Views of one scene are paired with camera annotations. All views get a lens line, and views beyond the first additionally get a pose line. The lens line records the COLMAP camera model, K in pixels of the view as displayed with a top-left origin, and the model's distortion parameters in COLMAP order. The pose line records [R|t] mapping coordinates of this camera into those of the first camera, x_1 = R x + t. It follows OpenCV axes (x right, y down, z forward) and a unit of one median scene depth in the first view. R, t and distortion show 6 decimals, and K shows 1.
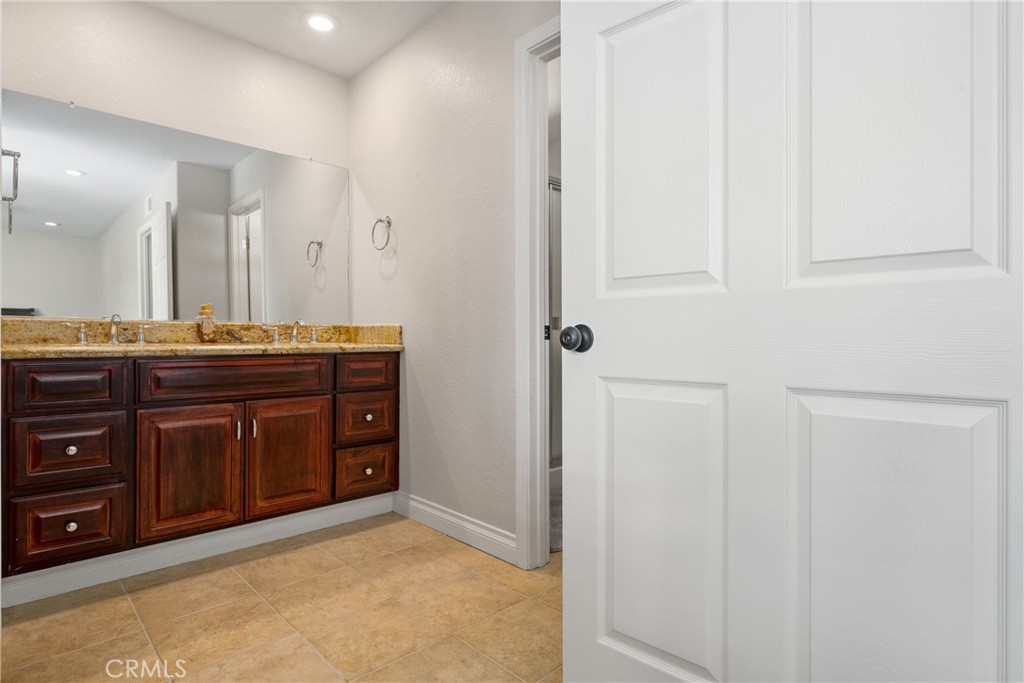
lens RADIAL K [[533.3, 0, 512.0], [0, 533.3, 341.5], [0, 0, 1]] dist [-0.001790, -0.000238]
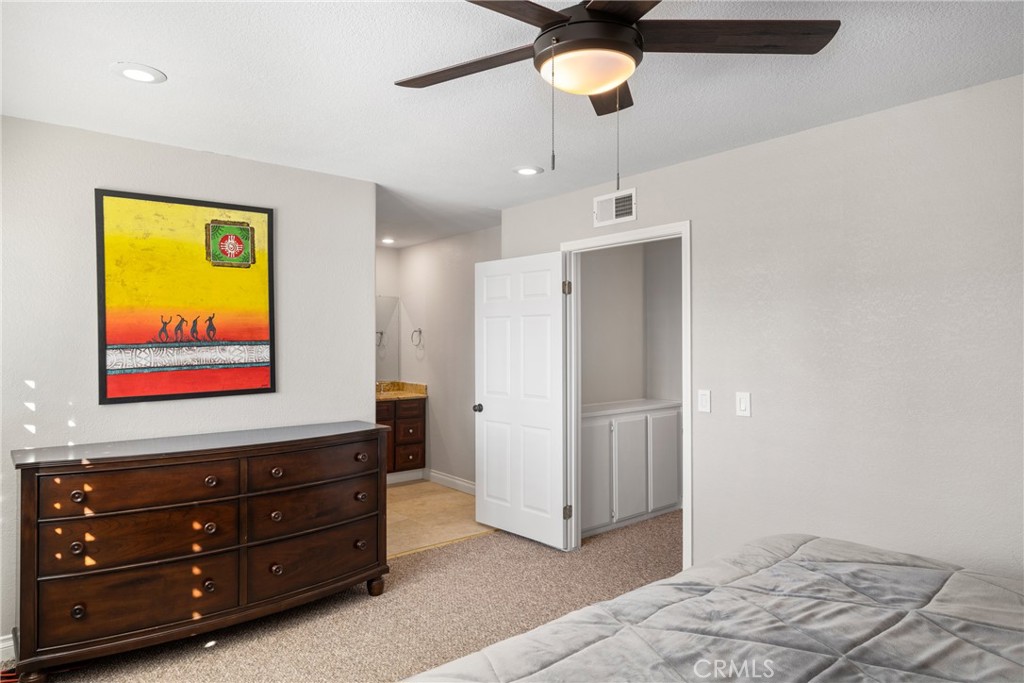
lens RADIAL K [[600.0, 0, 512.0], [0, 600.0, 341.5], [0, 0, 1]] dist [0.000047, -0.000006]
pose [[0.997935, -0.001896, -0.064210, 0.283786], [0.001506, 0.999980, -0.006118, -0.196921], [0.064221, 0.006008, 0.997918, -1.351420]]
